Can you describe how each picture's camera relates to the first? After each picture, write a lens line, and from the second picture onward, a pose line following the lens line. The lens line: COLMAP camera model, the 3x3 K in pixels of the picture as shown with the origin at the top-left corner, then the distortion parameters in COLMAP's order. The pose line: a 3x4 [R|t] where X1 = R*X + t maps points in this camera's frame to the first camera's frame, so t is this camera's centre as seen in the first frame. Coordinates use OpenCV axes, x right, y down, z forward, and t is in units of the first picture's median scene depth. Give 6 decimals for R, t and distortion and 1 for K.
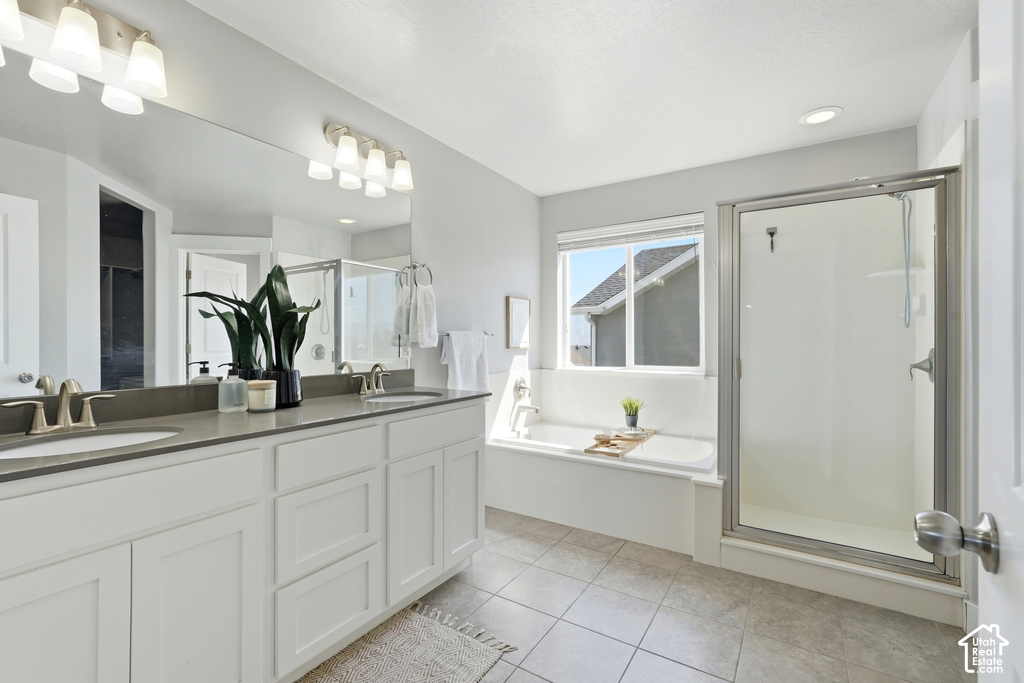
lens RADIAL K [[462.9, 0, 510.0], [0, 462.9, 344.5], [0, 0, 1]] dist [-0.003026, 0.000304]
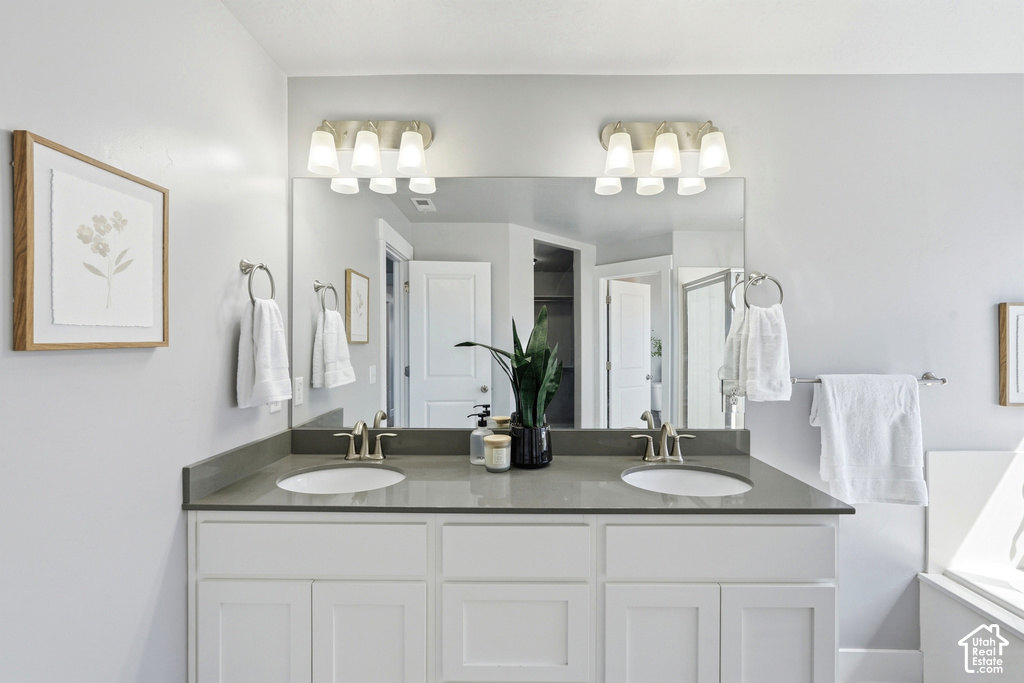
lens RADIAL K [[450.6, 0, 511.2], [0, 450.6, 341.1], [0, 0, 1]] dist [-0.002343, 0.000266]
pose [[0.533399, 0.000839, -0.845863, 0.143847], [-0.006556, 0.999974, -0.003142, -0.064690], [0.845838, 0.007221, 0.533390, 0.307738]]
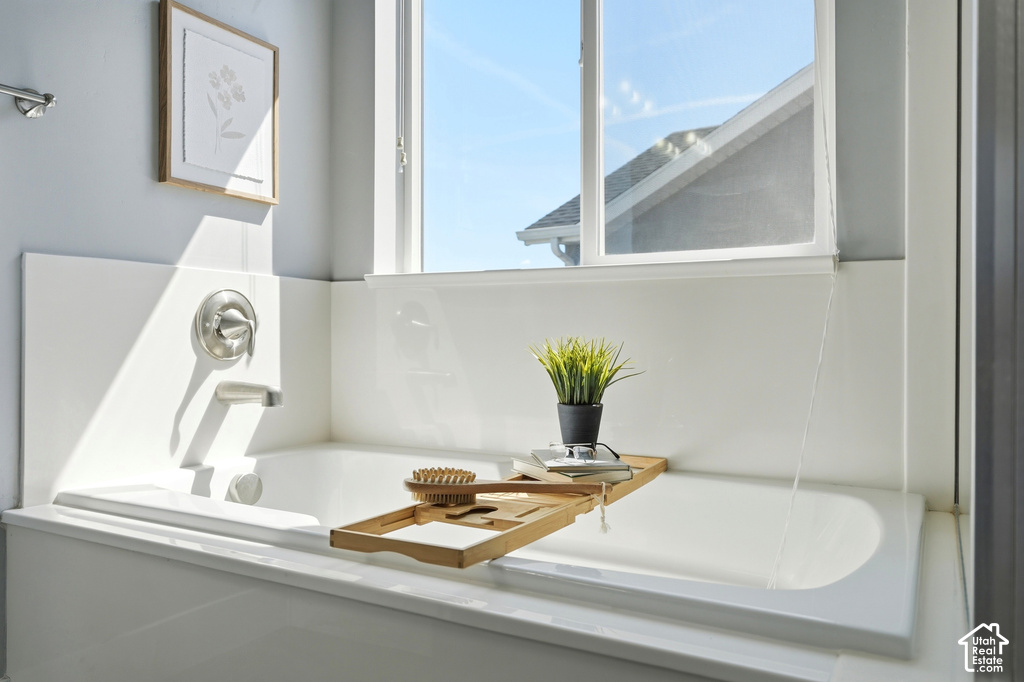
lens RADIAL K [[760.7, 0, 512.0], [0, 760.7, 341.0], [0, 0, 1]] dist [-0.000294, 0.001819]
pose [[0.998398, 0.002304, 0.056536, 0.212111], [-0.001809, 0.999960, -0.008795, 0.128411], [-0.056554, 0.008679, 0.998362, 0.586422]]
